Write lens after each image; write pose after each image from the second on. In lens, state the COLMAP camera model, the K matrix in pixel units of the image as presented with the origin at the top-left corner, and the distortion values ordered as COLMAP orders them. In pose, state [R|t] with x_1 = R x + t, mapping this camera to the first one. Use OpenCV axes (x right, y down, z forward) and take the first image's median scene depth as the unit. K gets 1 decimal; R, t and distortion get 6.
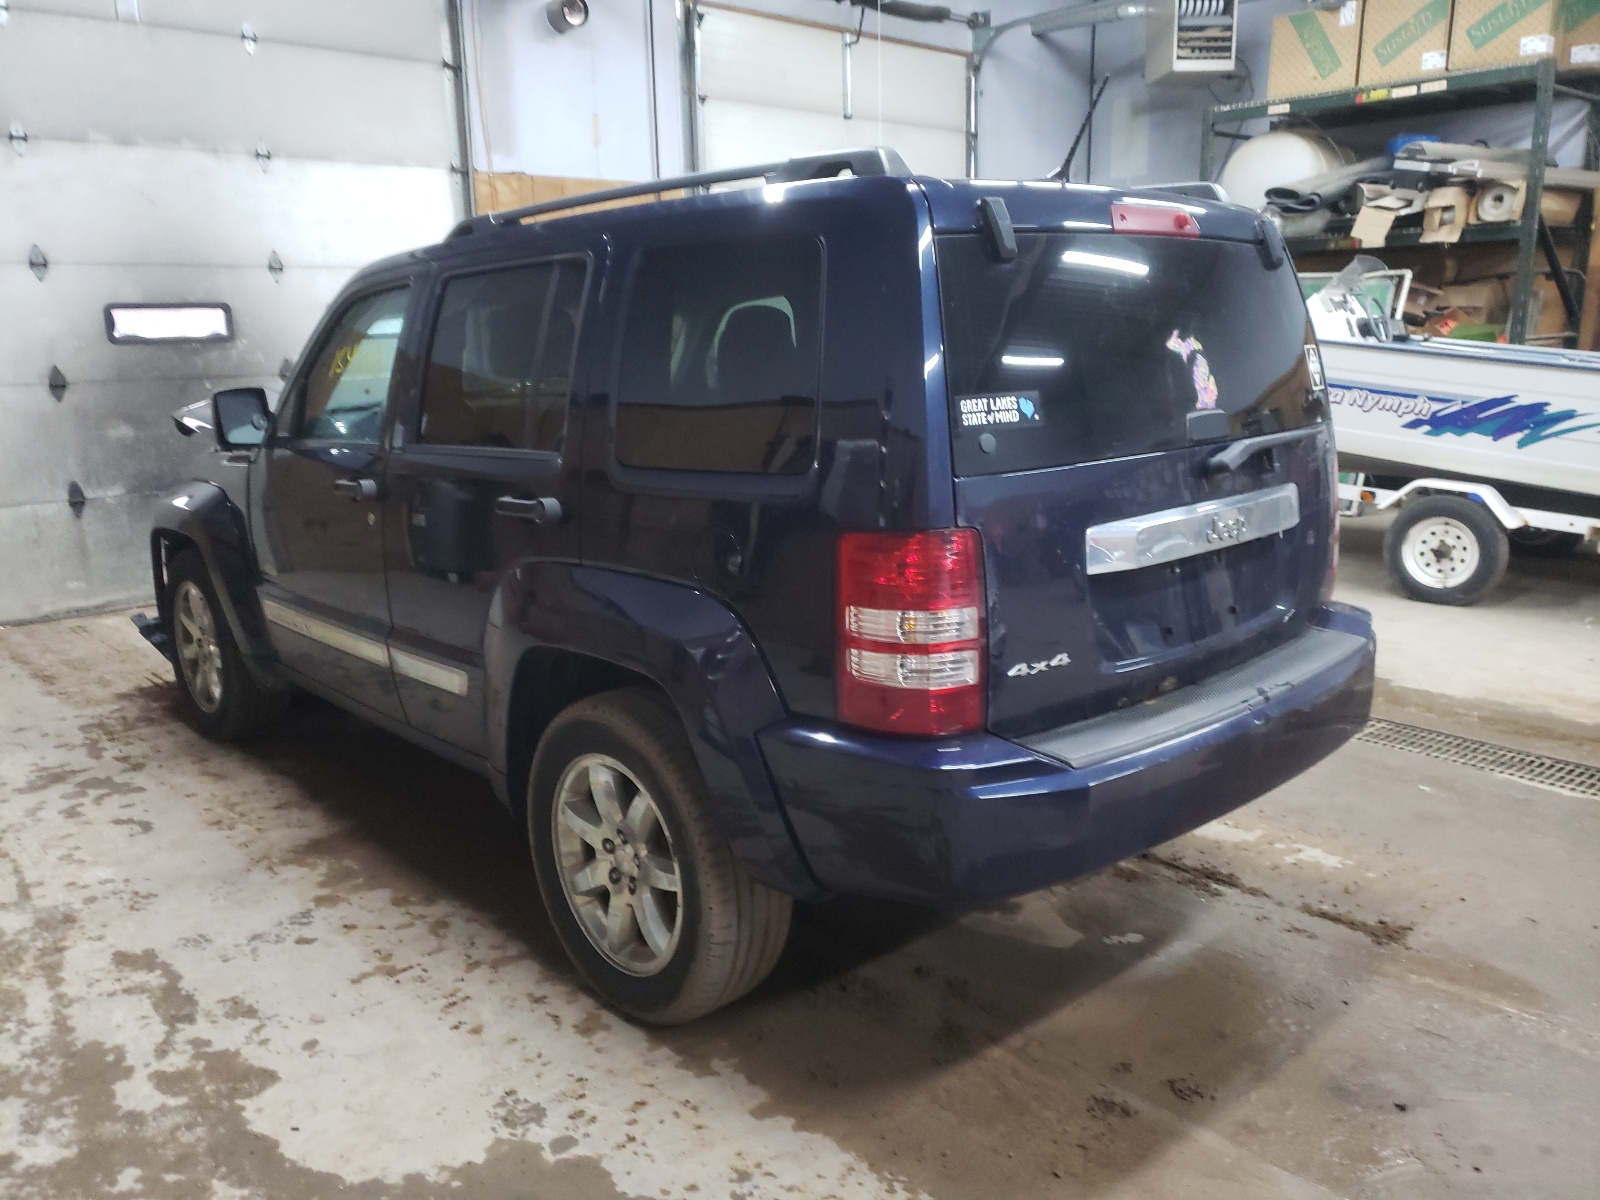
lens RADIAL K [[1251.2, 0, 867.6], [0, 1251.2, 603.8], [0, 0, 1]] dist [0.004758, -0.003445]
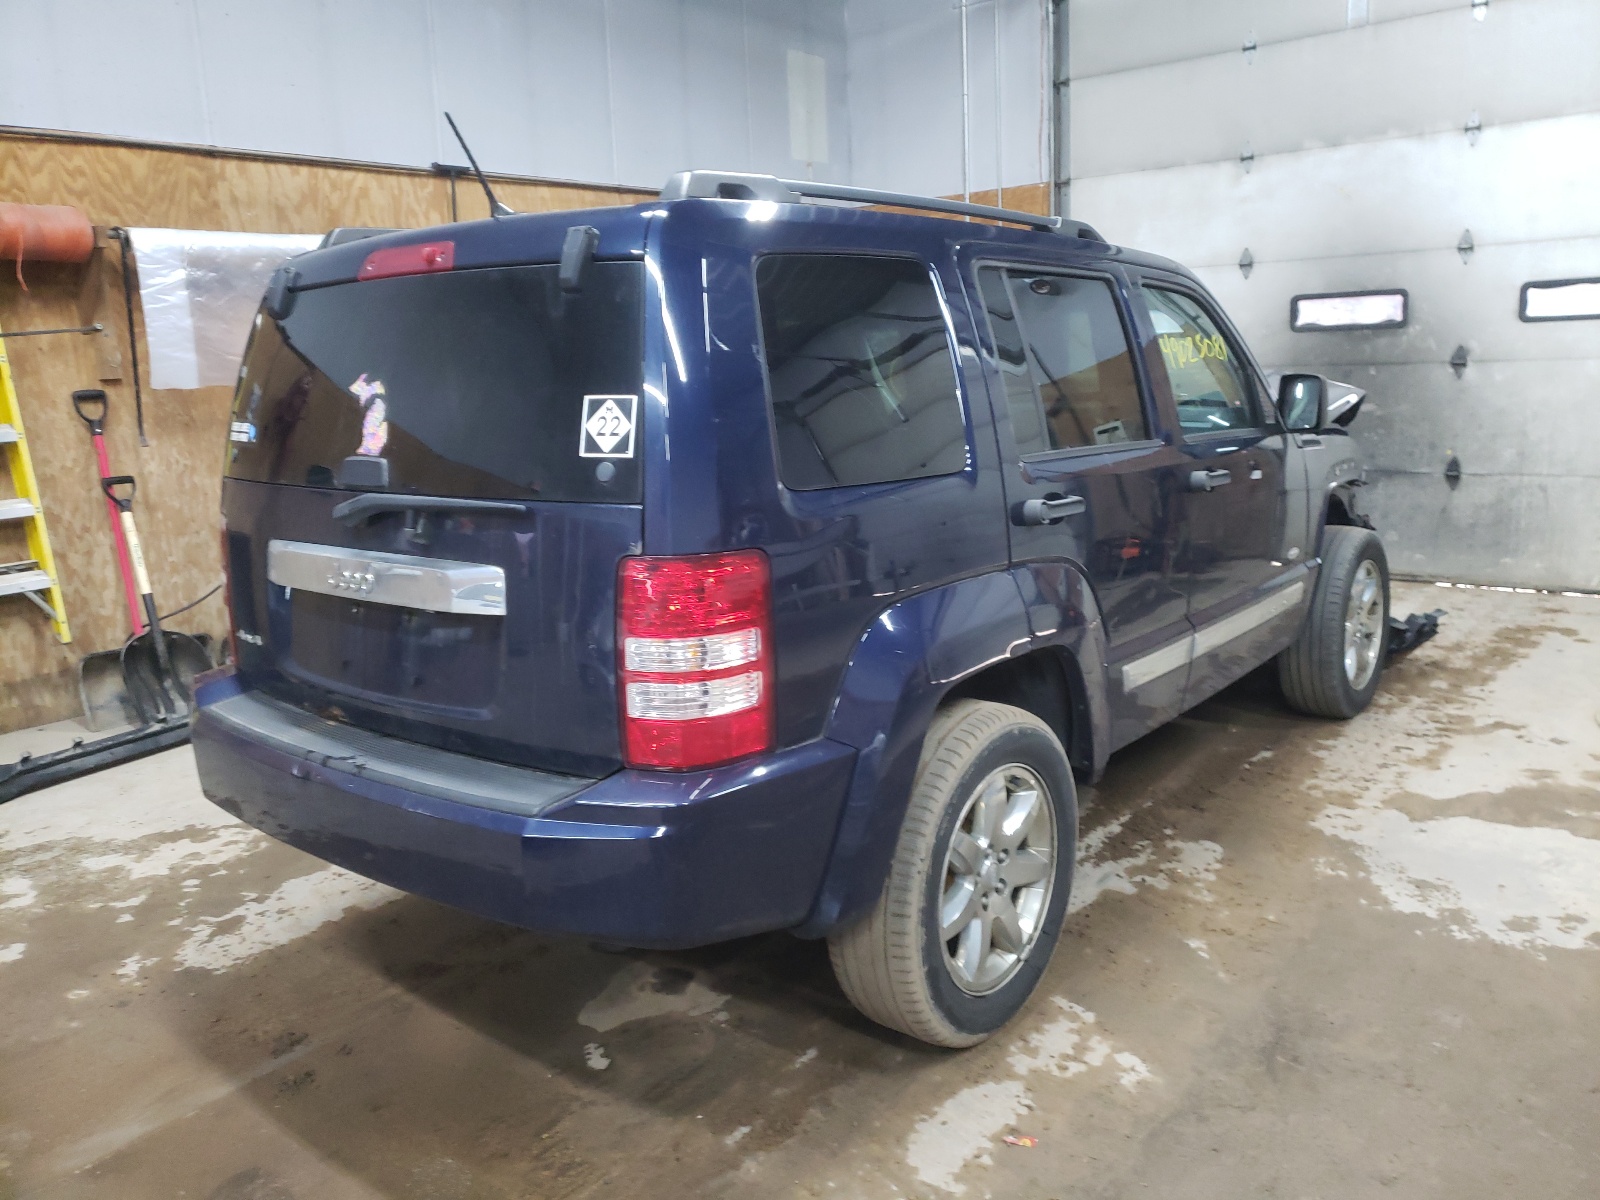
lens RADIAL K [[1248.6, 0, 764.3], [0, 1248.6, 565.8], [0, 0, 1]] dist [0.005851, 0.004655]
pose [[0.106530, 0.184110, -0.977116, 0.476579], [-0.180326, 0.969989, 0.163107, -0.107817], [0.977821, 0.158823, 0.136533, 0.446135]]
